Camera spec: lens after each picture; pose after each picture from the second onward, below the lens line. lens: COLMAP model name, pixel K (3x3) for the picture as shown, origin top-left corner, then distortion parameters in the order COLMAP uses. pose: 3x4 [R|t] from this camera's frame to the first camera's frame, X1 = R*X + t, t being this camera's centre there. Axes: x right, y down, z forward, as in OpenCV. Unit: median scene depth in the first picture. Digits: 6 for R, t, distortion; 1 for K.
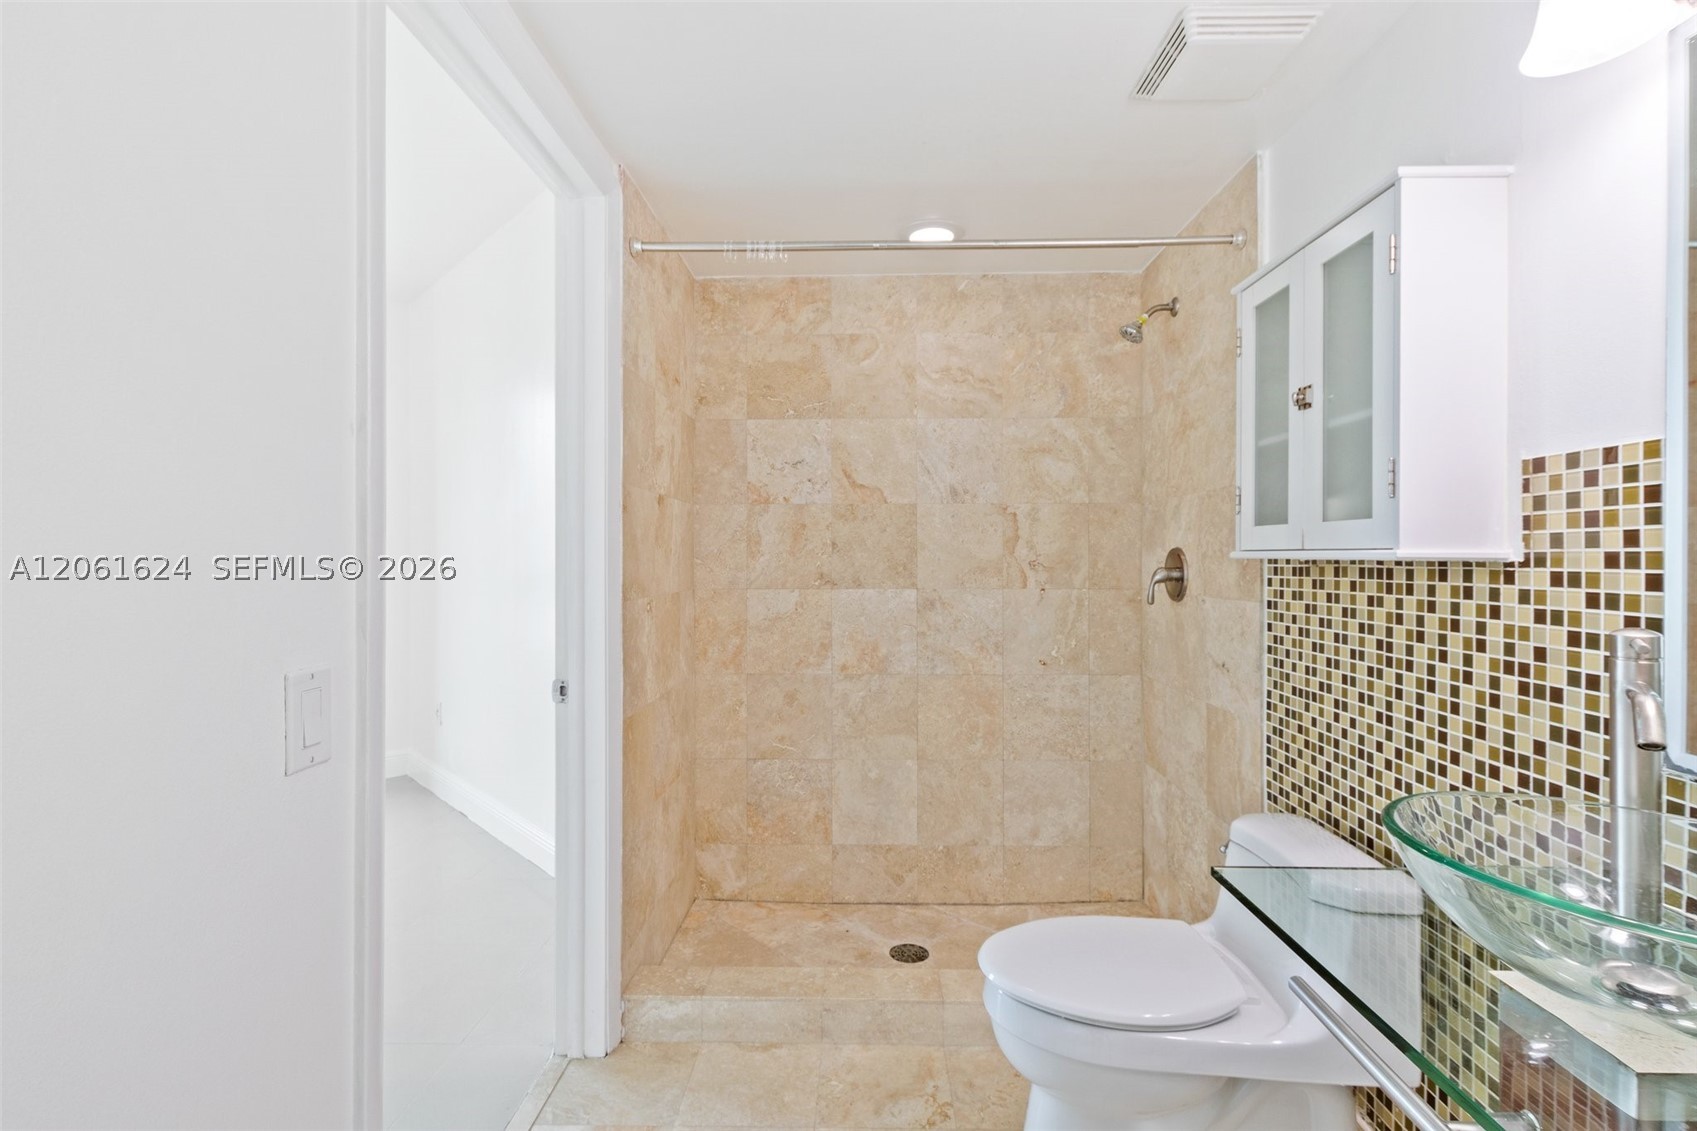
lens RADIAL K [[807.3, 0, 841.0], [0, 807.3, 553.0], [0, 0, 1]] dist [0.000237, -0.000361]
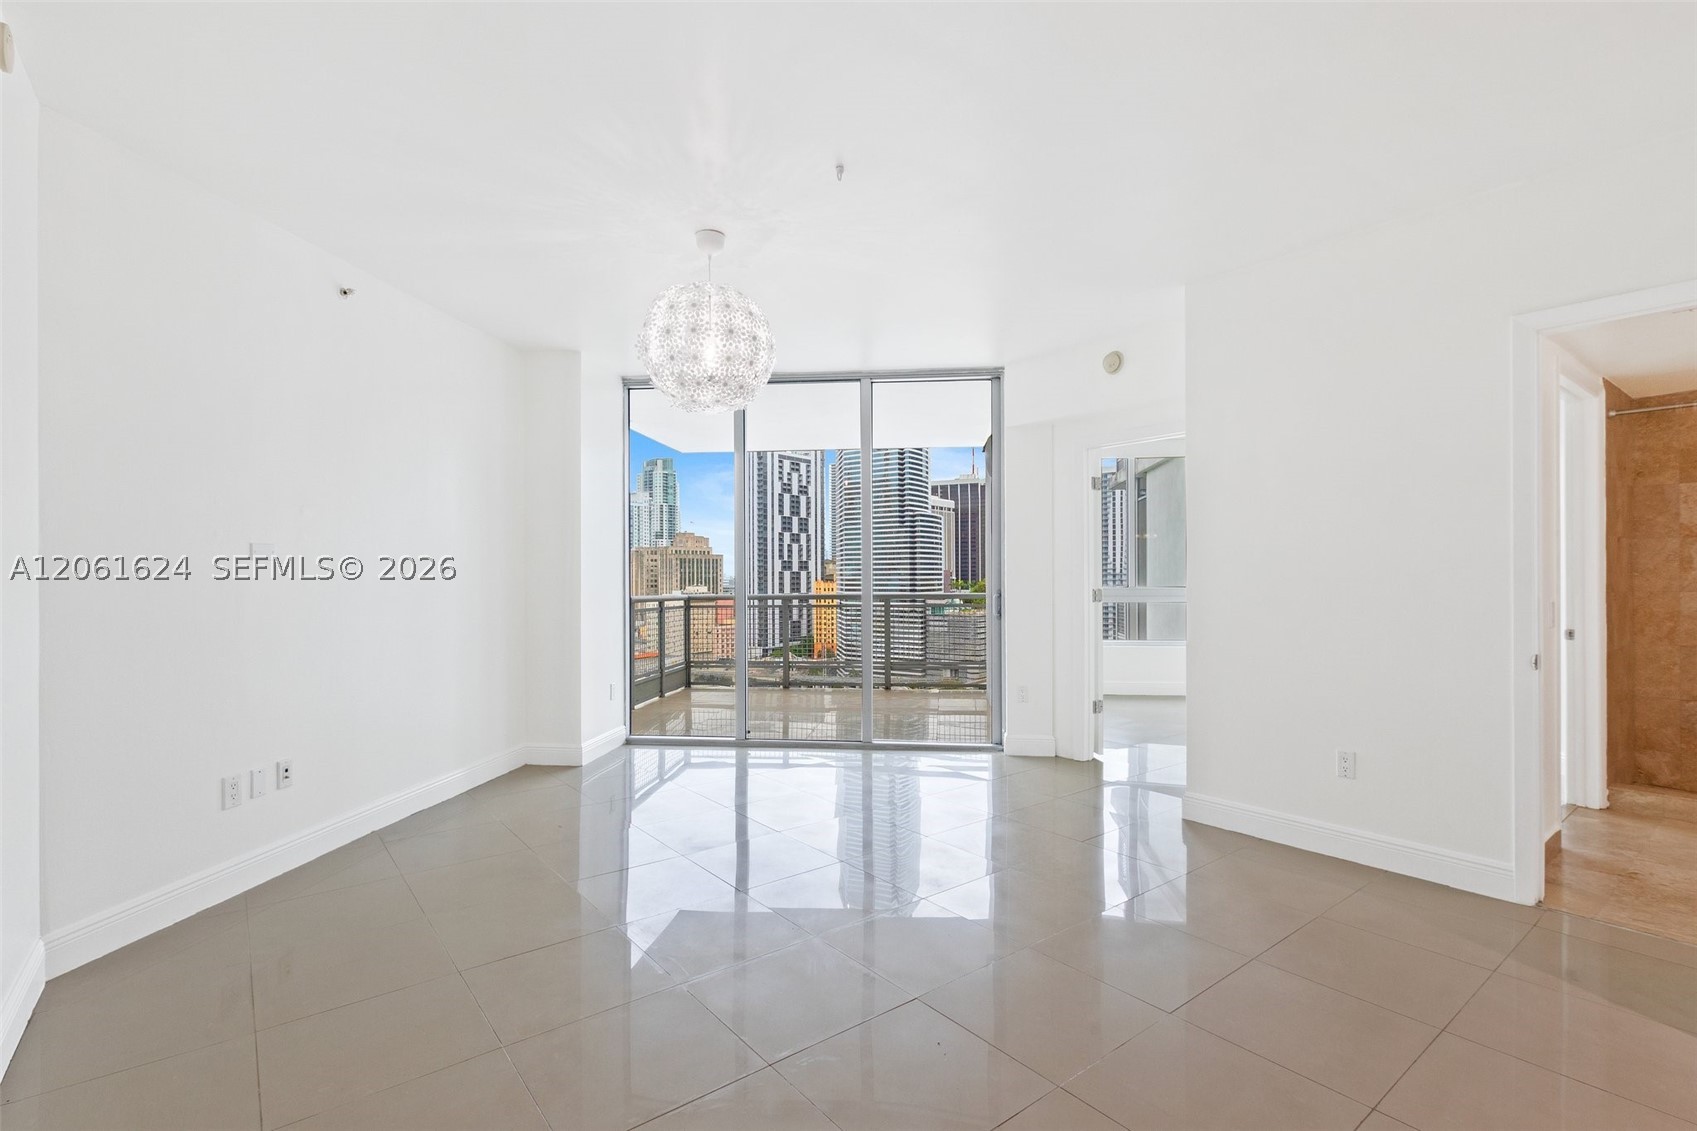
lens RADIAL K [[796.1, 0, 851.7], [0, 796.1, 576.6], [0, 0, 1]] dist [-0.000303, -0.000206]
pose [[0.653364, -0.001534, -0.757042, 0.002732], [0.005204, 0.999983, 0.002464, 0.003218], [0.757026, -0.005549, 0.653361, -1.231275]]
